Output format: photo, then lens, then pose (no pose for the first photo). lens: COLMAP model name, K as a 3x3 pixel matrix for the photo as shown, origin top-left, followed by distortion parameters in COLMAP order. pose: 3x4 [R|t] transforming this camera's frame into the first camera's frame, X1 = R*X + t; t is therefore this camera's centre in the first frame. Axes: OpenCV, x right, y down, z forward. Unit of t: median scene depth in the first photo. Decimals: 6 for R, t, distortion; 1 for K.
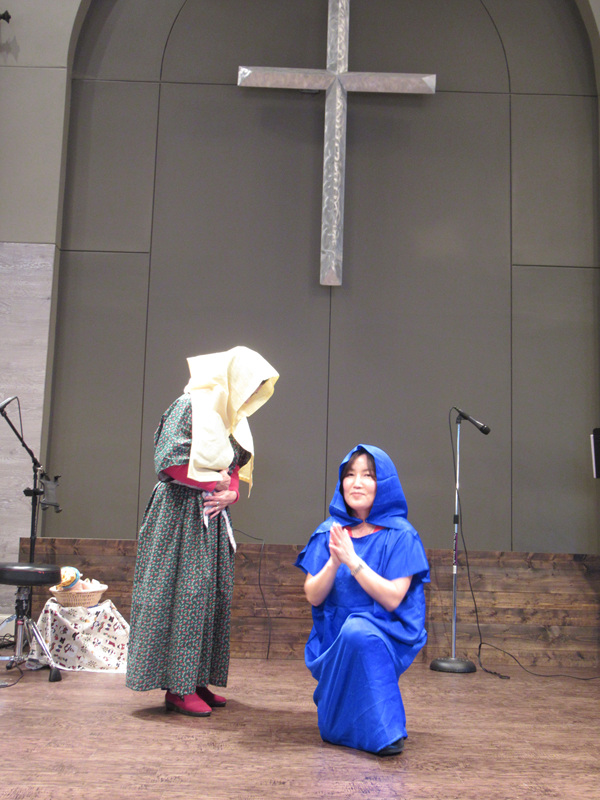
lens RADIAL K [[915.2, 0, 302.9], [0, 915.2, 401.6], [0, 0, 1]] dist [-0.006319, 0.000000]
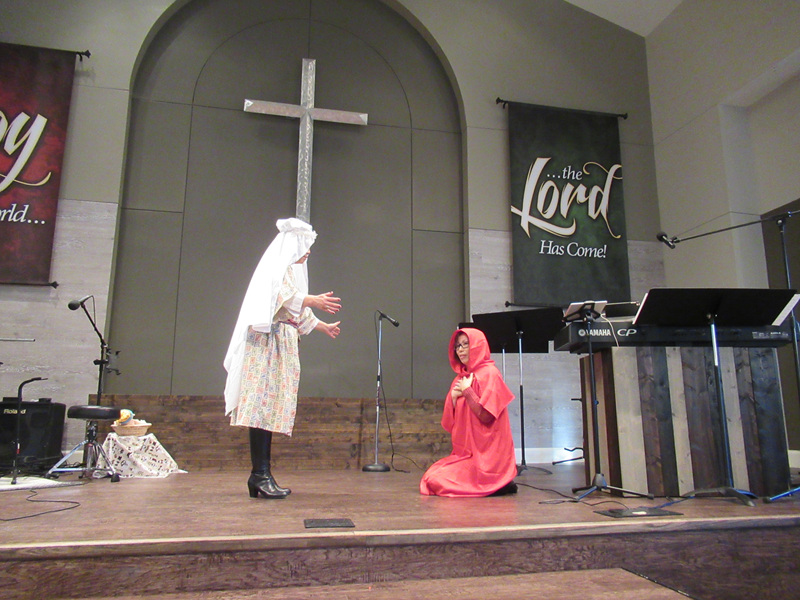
lens RADIAL K [[598.7, 0, 402.3], [0, 598.7, 302.9], [0, 0, 1]] dist [-0.004406, 0.002356]
pose [[0.979227, 0.013617, 0.202308, -0.009083], [-0.002223, 0.998404, -0.056440, 0.053380], [-0.202754, 0.054818, 0.977694, -0.061863]]
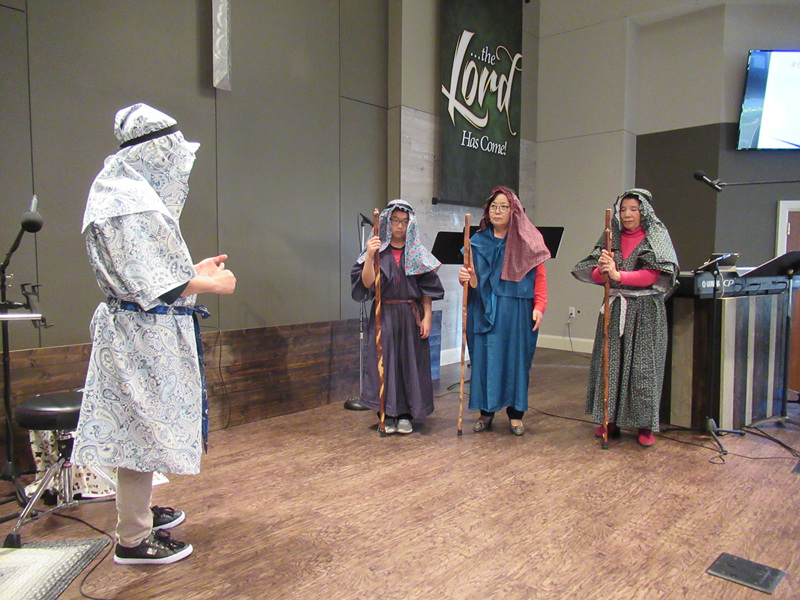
lens RADIAL K [[598.7, 0, 401.0], [0, 598.7, 304.7], [0, 0, 1]] dist [-0.004406, 0.002356]
pose [[0.693994, -0.080037, 0.715518, -0.406974], [-0.082425, 0.978436, 0.189393, -0.031485], [-0.715247, -0.190414, 0.672432, 0.360812]]
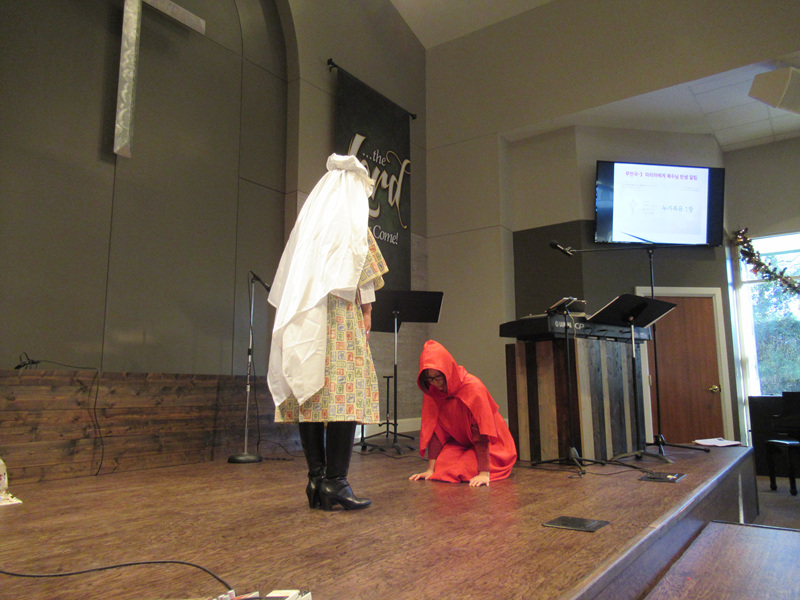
lens RADIAL K [[598.7, 0, 403.7], [0, 598.7, 304.2], [0, 0, 1]] dist [-0.004406, 0.002356]
pose [[0.585122, 0.083006, 0.806686, -0.415855], [-0.086980, 0.995433, -0.039337, 0.071129], [-0.806267, -0.047148, 0.589670, 0.280885]]
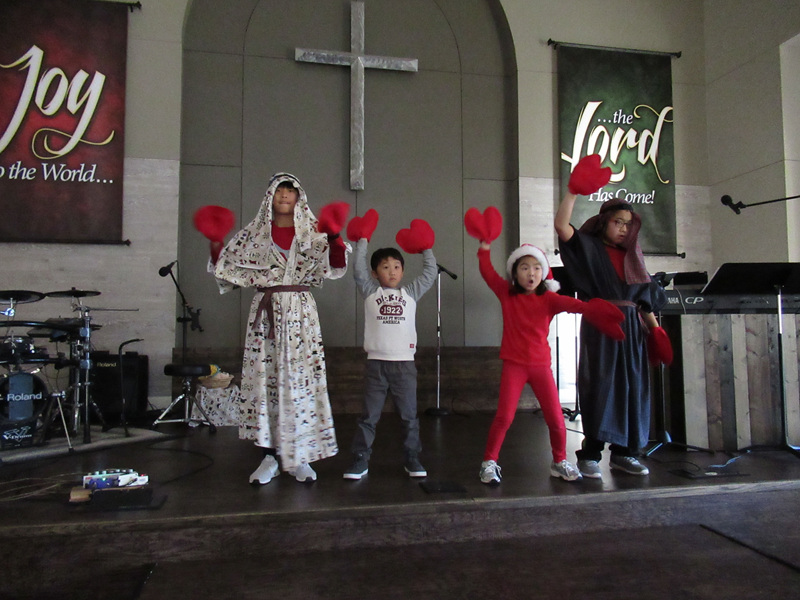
lens RADIAL K [[598.7, 0, 401.4], [0, 598.7, 303.8], [0, 0, 1]] dist [-0.004406, 0.002356]
pose [[0.983522, -0.021605, 0.179491, -0.100465], [0.007169, 0.996714, 0.080687, -0.010209], [-0.180645, -0.078071, 0.980445, -0.091358]]
